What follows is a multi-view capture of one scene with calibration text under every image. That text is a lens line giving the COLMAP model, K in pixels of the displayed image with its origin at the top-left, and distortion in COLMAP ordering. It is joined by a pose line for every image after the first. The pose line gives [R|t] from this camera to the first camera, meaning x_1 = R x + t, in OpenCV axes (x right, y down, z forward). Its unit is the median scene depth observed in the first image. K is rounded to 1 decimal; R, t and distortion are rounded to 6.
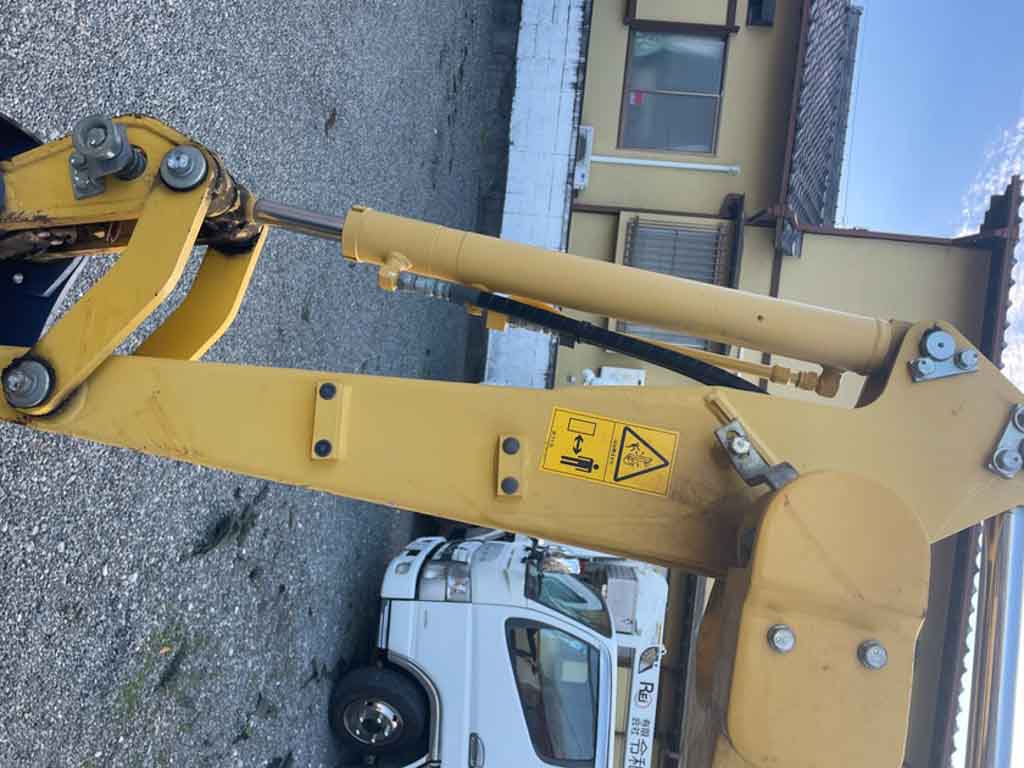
lens RADIAL K [[777.1, 0, 512.0], [0, 777.1, 384.0], [0, 0, 1]] dist [0.117994, -0.154415]
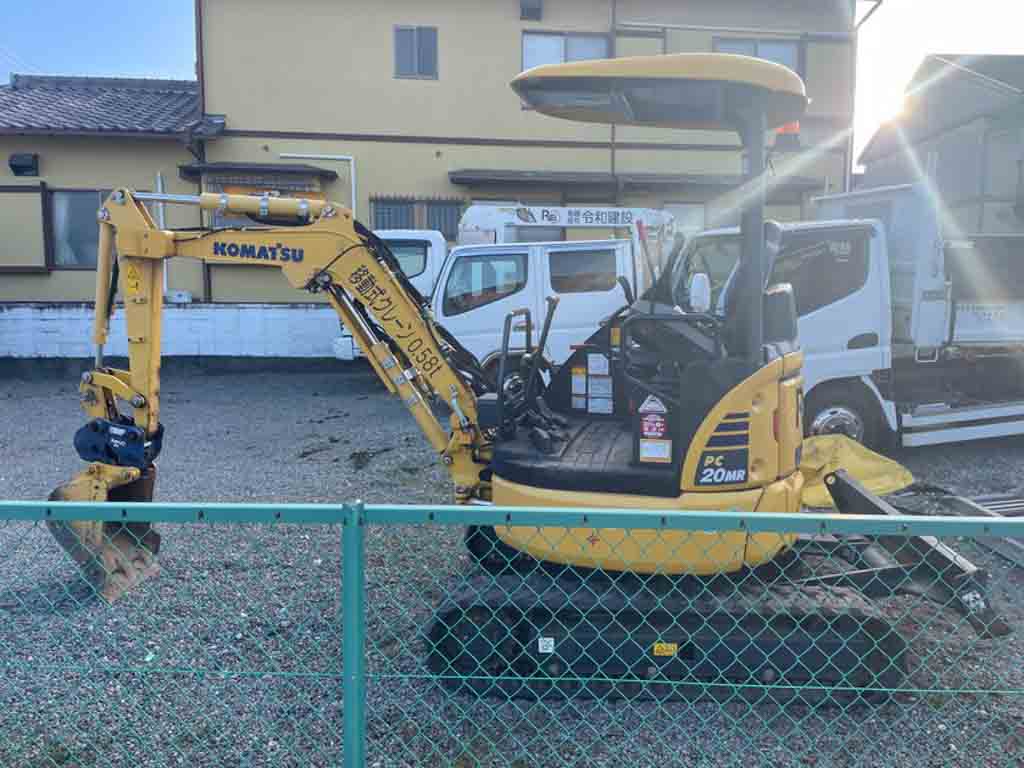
lens RADIAL K [[777.1, 0, 512.0], [0, 777.1, 384.0], [0, 0, 1]] dist [0.117994, -0.154415]
pose [[-0.104109, -0.993123, -0.053550, -0.037358], [0.991053, -0.108112, 0.078265, 0.147800], [-0.083516, -0.044922, 0.995493, -0.310775]]
